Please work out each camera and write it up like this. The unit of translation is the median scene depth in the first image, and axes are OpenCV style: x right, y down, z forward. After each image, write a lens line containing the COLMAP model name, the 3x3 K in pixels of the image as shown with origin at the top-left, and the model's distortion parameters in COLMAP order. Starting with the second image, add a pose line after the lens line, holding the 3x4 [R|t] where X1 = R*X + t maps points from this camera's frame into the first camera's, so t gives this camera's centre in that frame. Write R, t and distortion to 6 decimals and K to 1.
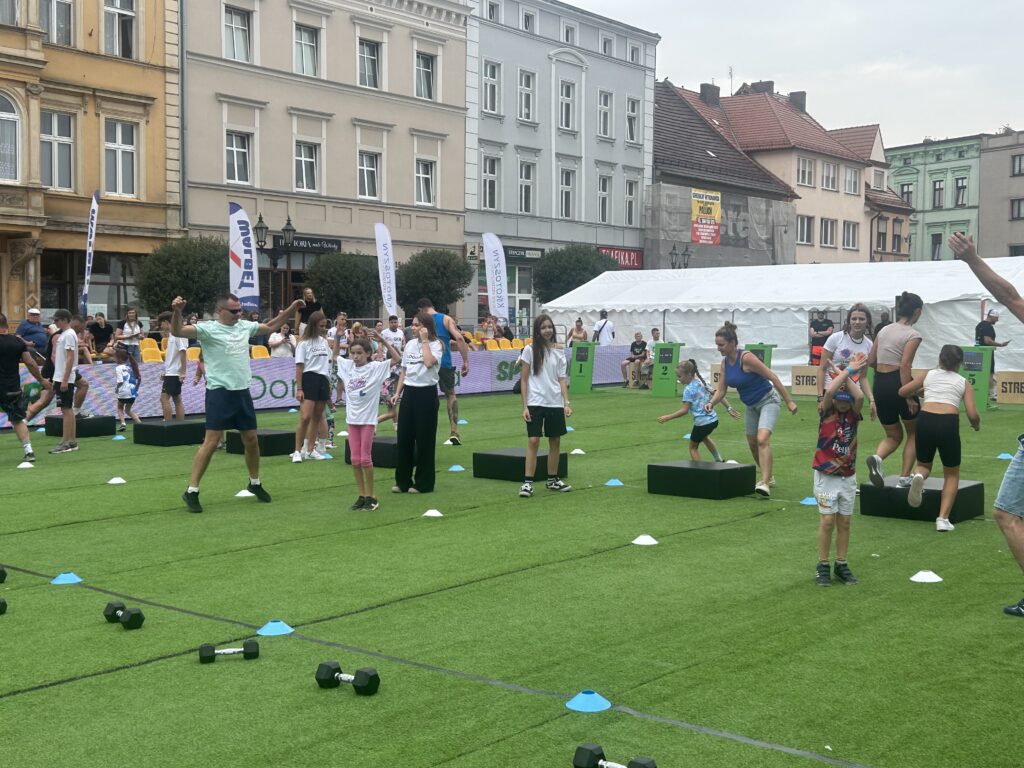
lens RADIAL K [[1239.1, 0, 513.6], [0, 1239.1, 378.5], [0, 0, 1]] dist [0.180808, -0.471924]
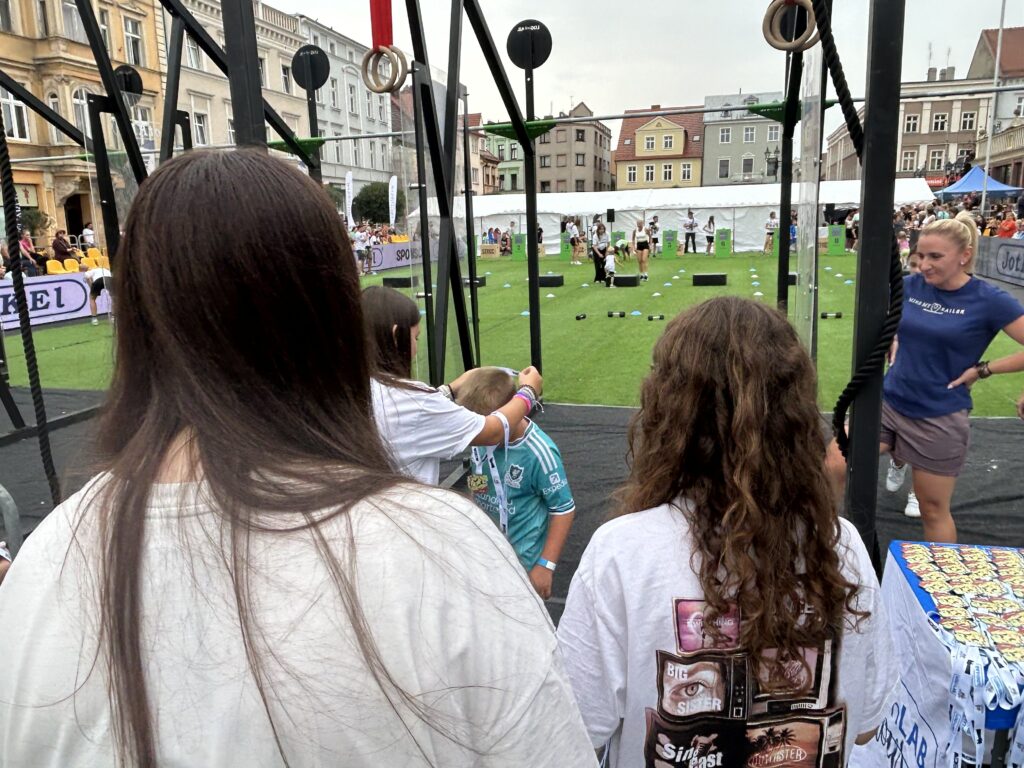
lens RADIAL K [[743.1, 0, 527.2], [0, 743.1, 379.3], [0, 0, 1]] dist [-0.002289, -0.002688]
pose [[0.909787, -0.108239, 0.400715, -0.270707], [0.043965, 0.985100, 0.166270, 0.003725], [-0.412742, -0.133653, 0.900989, -0.106167]]
